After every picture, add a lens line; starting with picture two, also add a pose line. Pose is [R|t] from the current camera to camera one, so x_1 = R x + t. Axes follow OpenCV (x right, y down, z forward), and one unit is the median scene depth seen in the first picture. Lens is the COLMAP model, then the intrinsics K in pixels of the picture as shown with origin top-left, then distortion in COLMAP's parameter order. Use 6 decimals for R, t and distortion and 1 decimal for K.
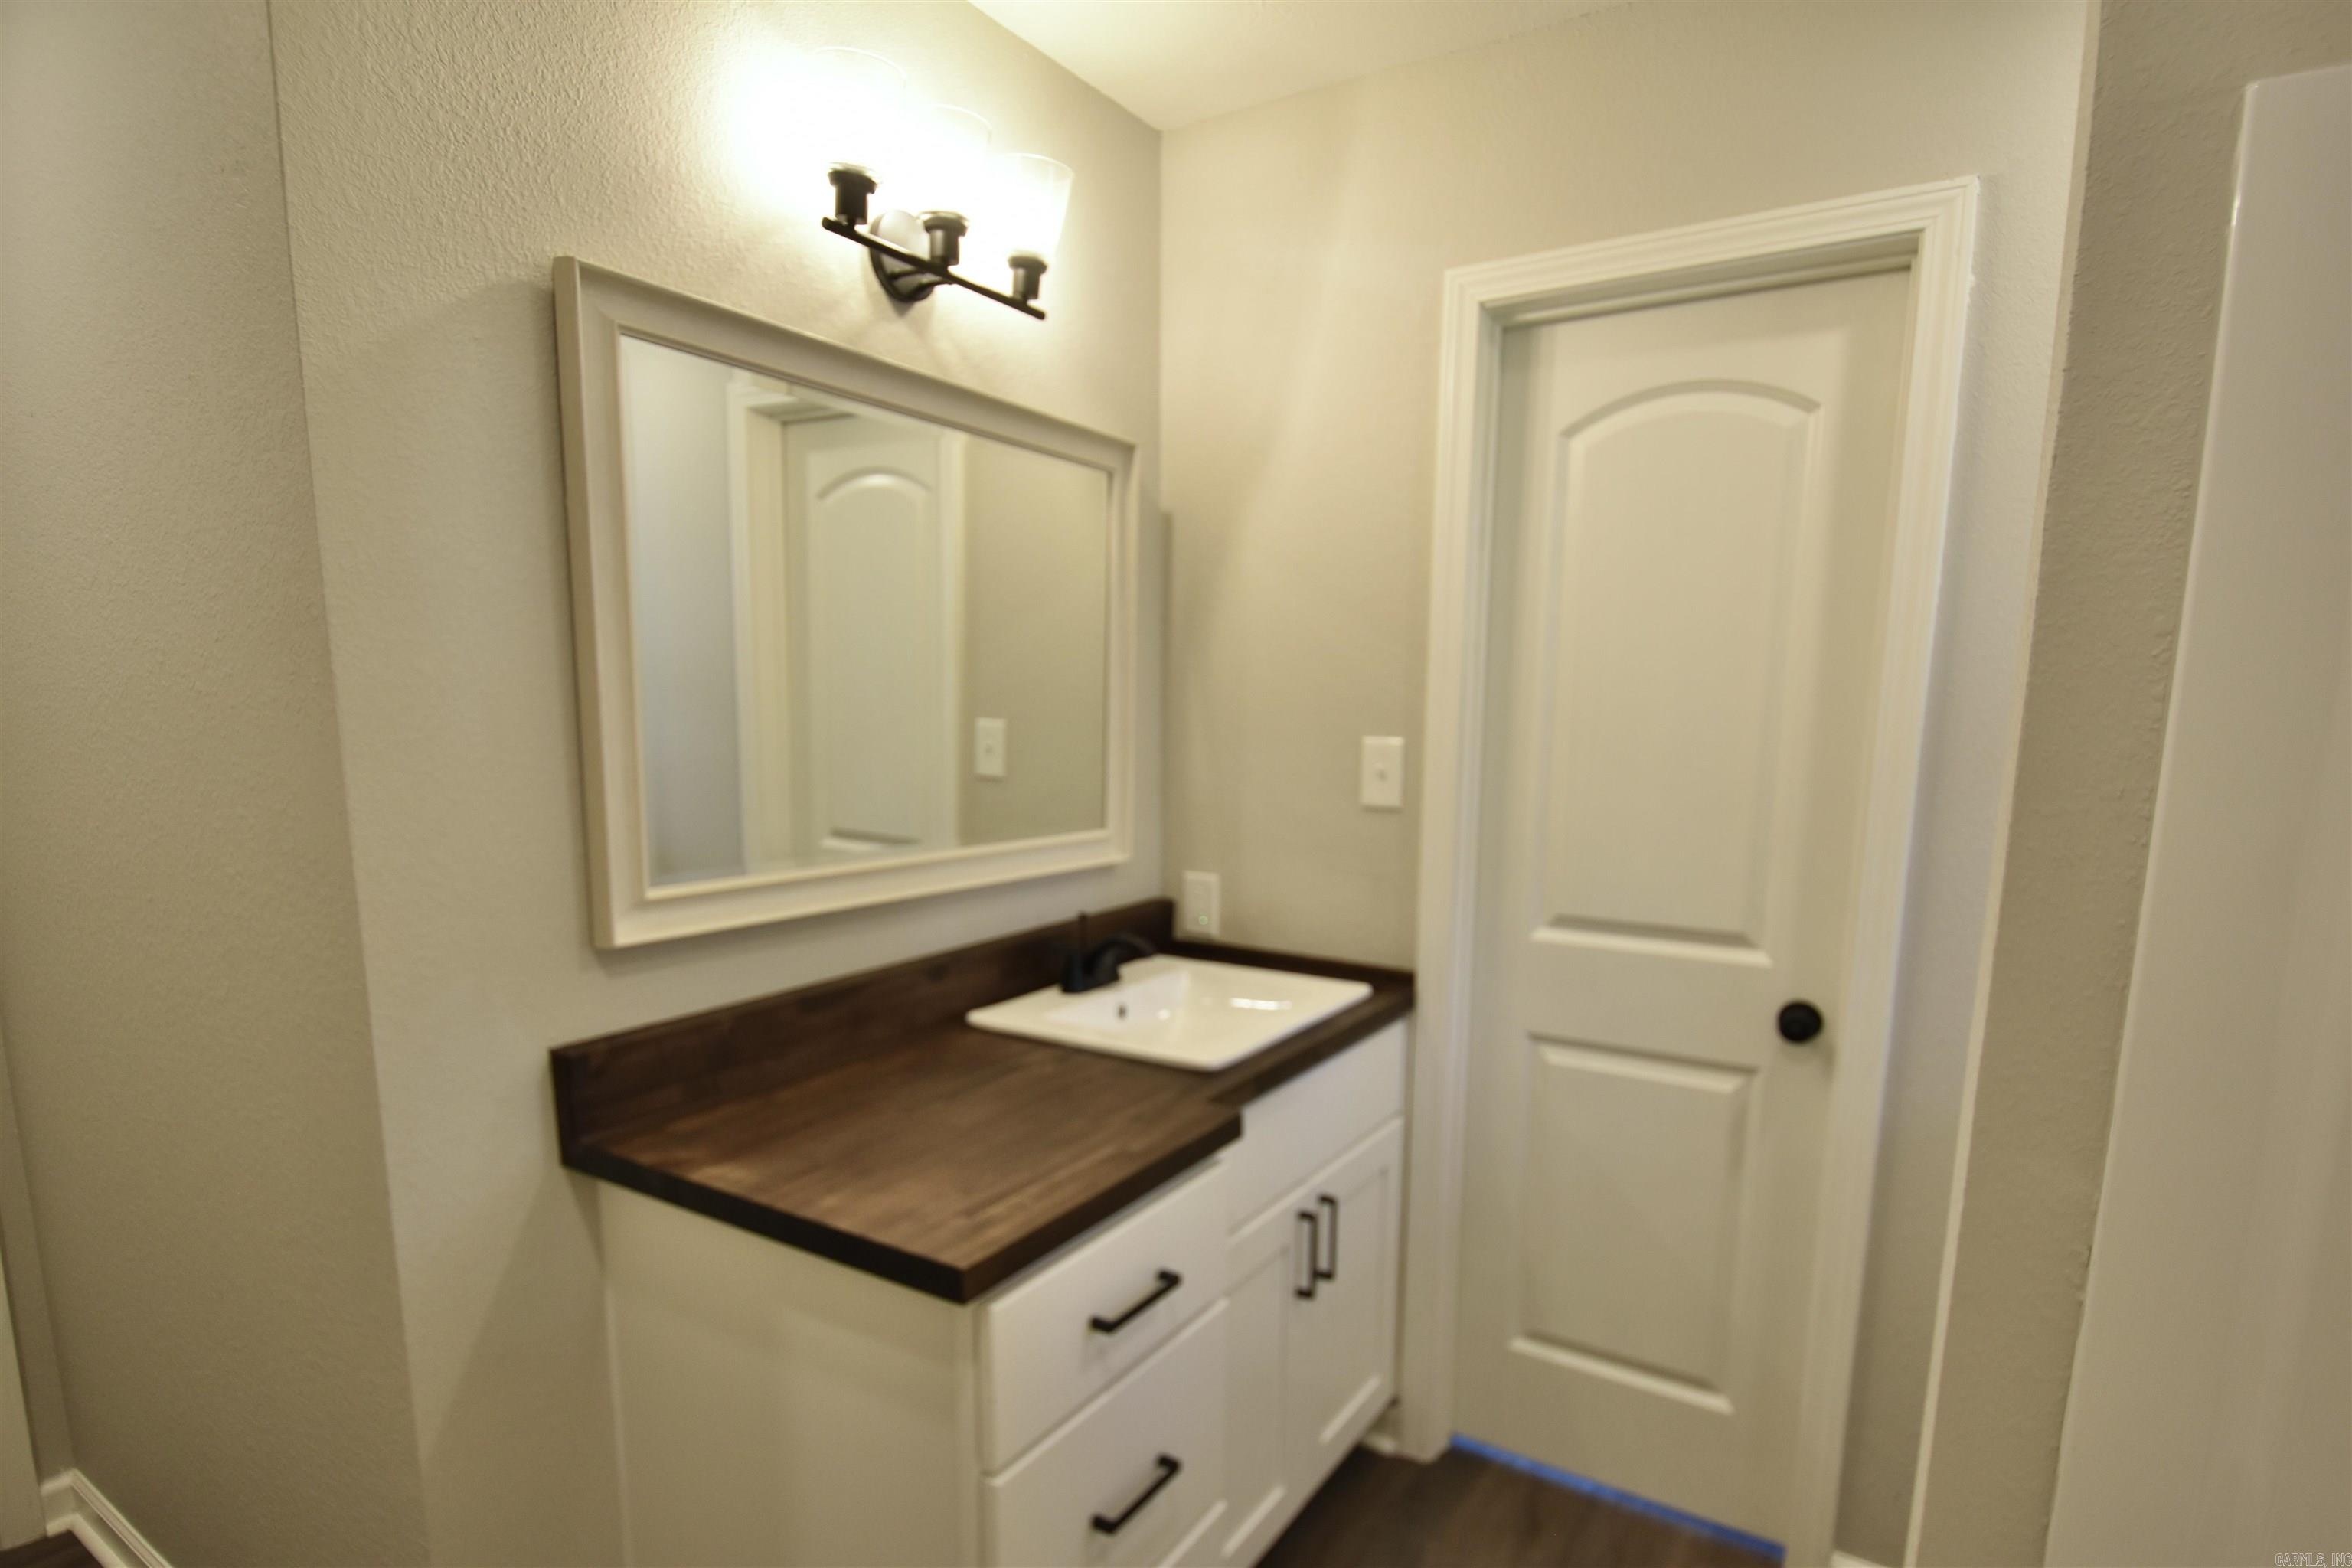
lens RADIAL K [[1193.8, 0, 1181.5], [0, 1193.8, 911.4], [0, 0, 1]] dist [-0.001523, -0.000492]
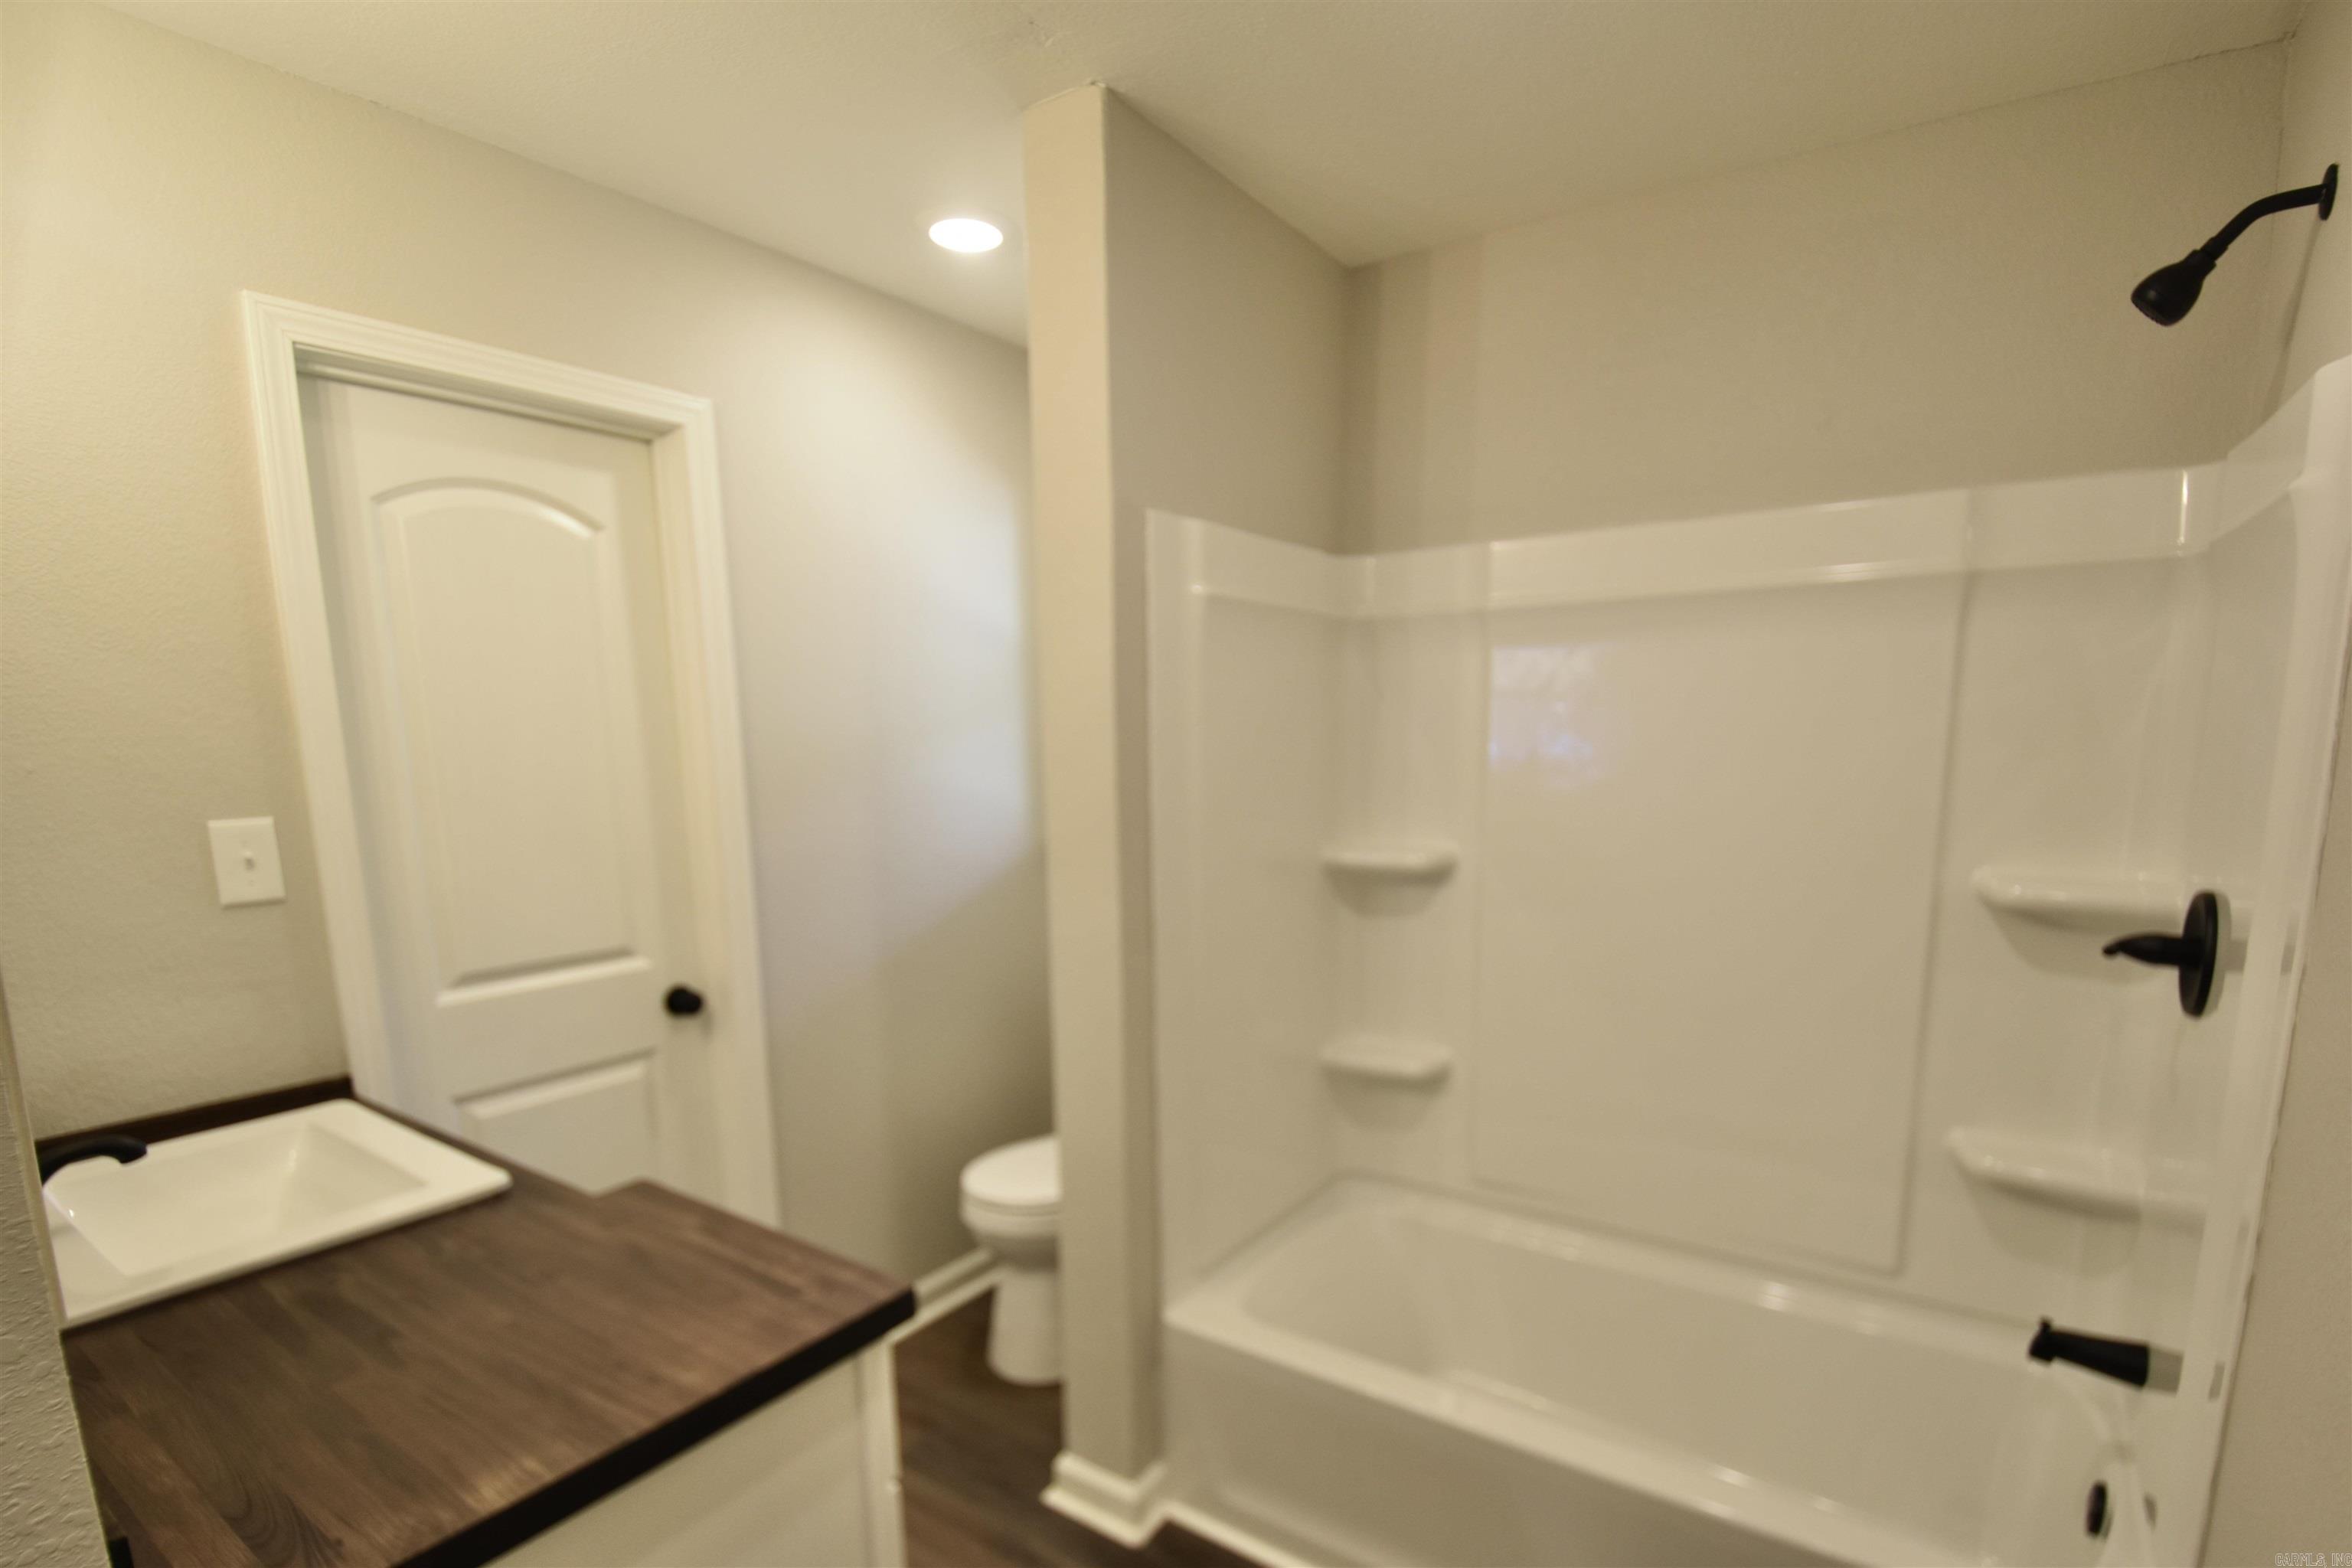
lens RADIAL K [[1141.9, 0, 1184.6], [0, 1141.9, 907.5], [0, 0, 1]] dist [-0.000027, -0.000127]
pose [[0.056496, -0.166269, 0.984461, -0.637691], [0.193540, 0.969156, 0.152577, -0.086799], [-0.979464, 0.181912, 0.086933, 0.324098]]
